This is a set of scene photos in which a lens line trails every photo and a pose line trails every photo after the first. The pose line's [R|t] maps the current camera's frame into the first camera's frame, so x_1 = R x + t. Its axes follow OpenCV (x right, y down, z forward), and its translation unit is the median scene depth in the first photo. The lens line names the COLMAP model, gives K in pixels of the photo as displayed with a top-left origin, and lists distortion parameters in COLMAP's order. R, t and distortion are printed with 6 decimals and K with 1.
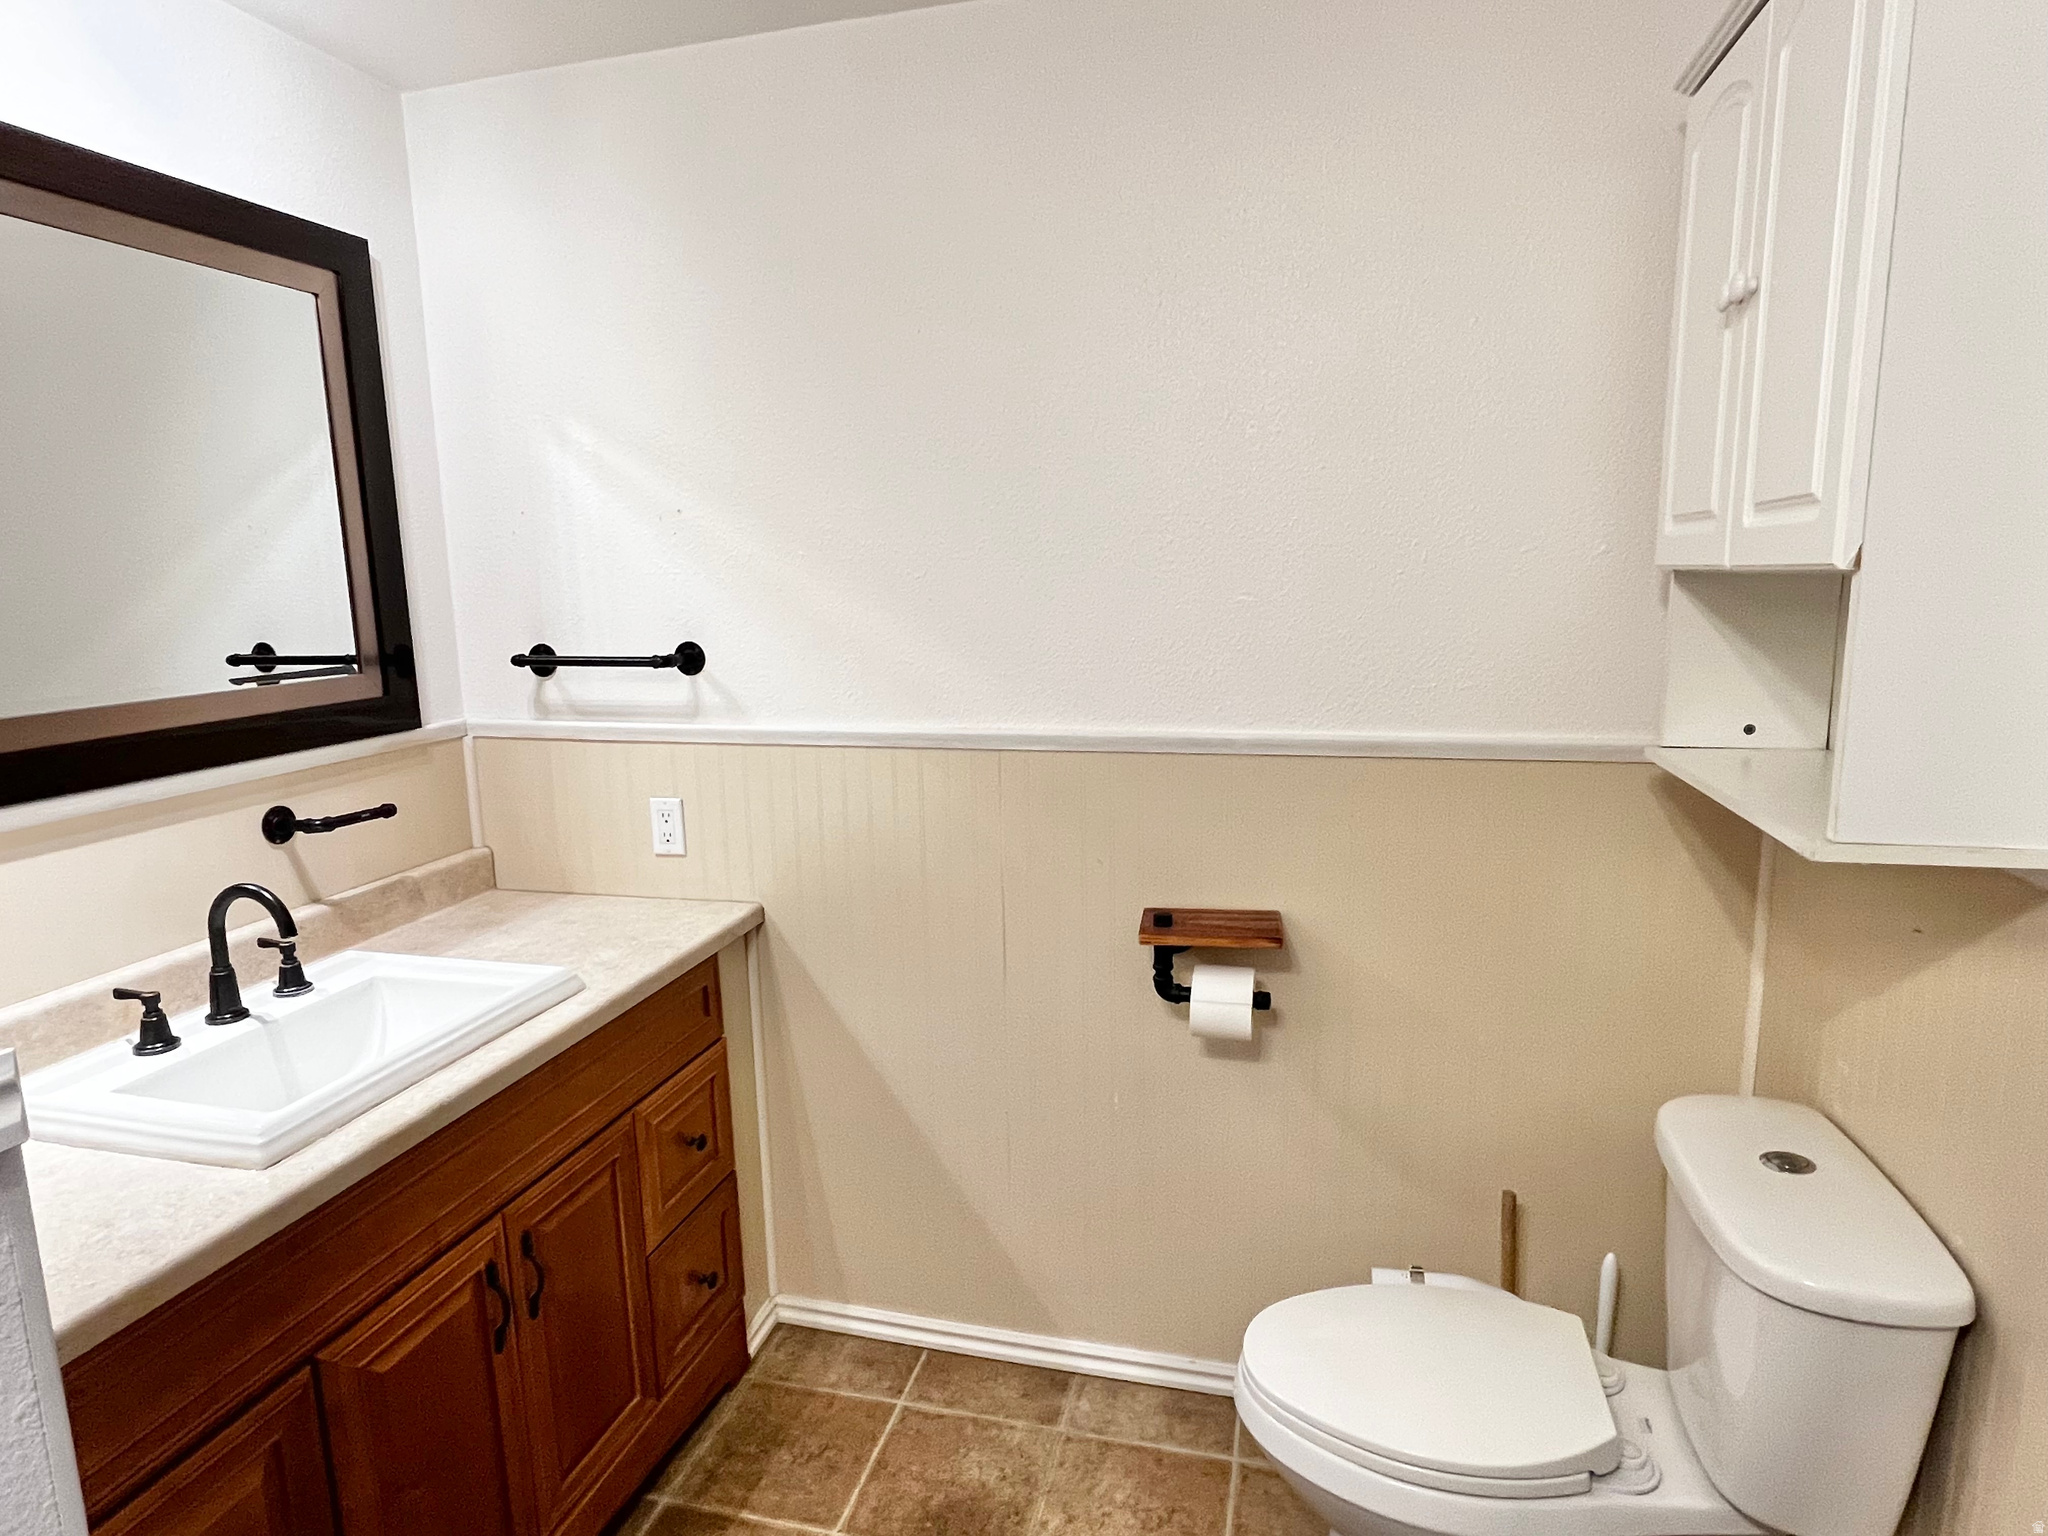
lens RADIAL K [[1162.4, 0, 1014.8], [0, 1162.4, 771.7], [0, 0, 1]] dist [0.005389, -0.003384]
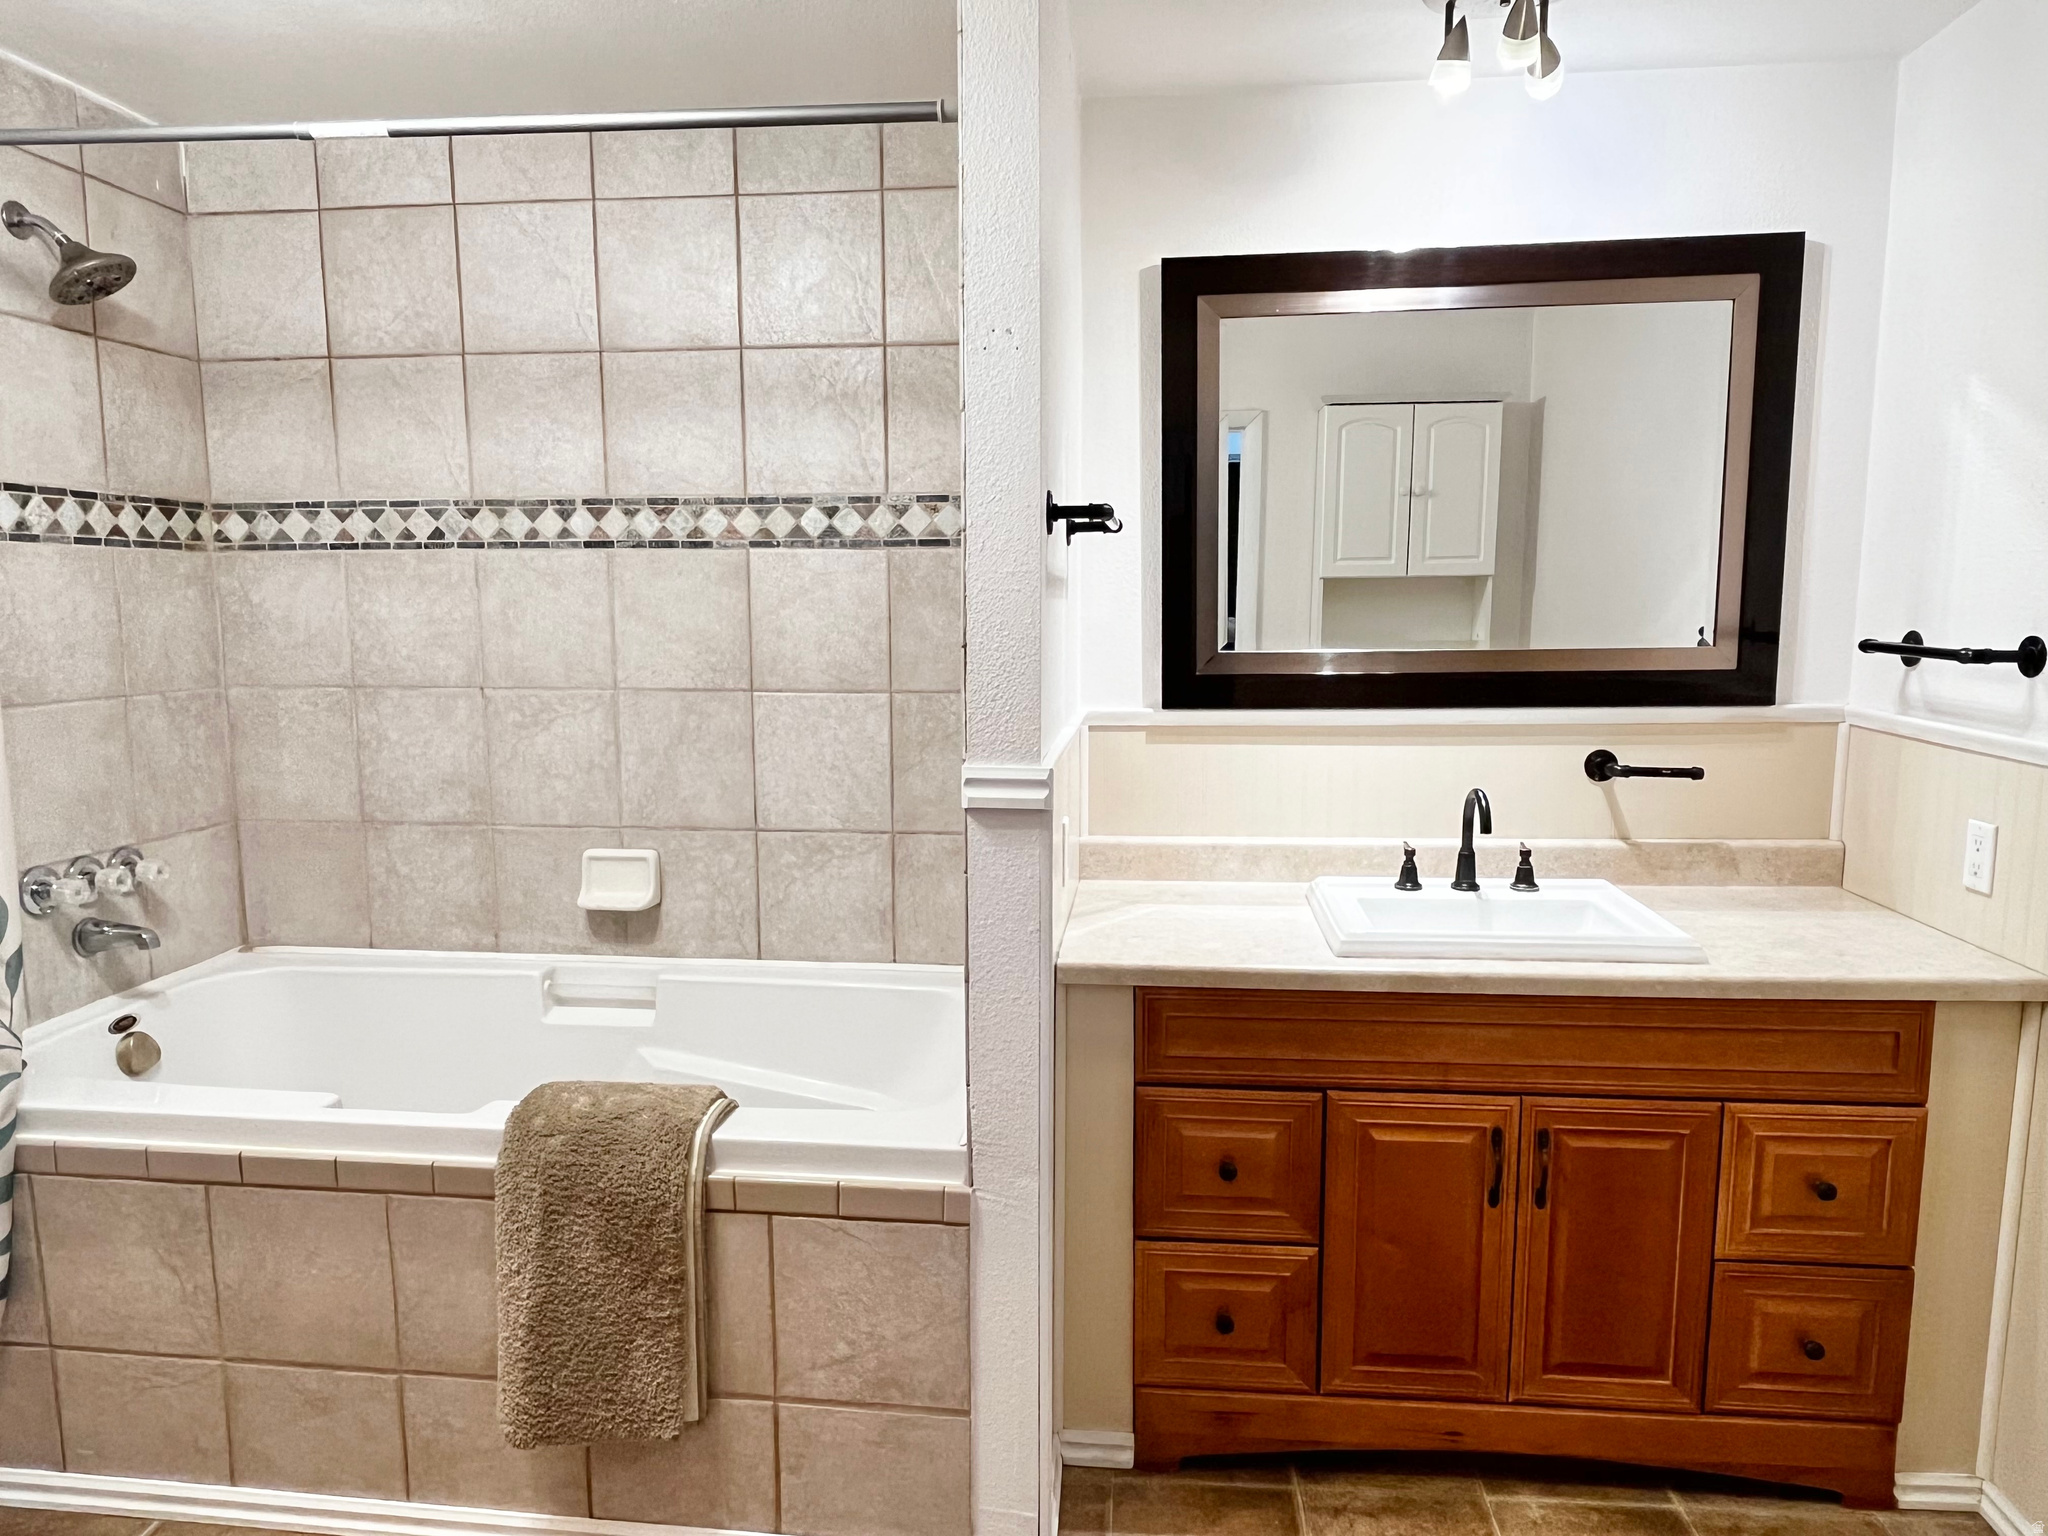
lens RADIAL K [[1295.4, 0, 1019.6], [0, 1295.4, 764.8], [0, 0, 1]] dist [0.008444, 0.001660]
pose [[0.174739, 0.155758, -0.972217, 0.536420], [-0.165818, 0.977961, 0.126876, -0.023848], [0.970552, 0.139041, 0.196715, 0.160731]]
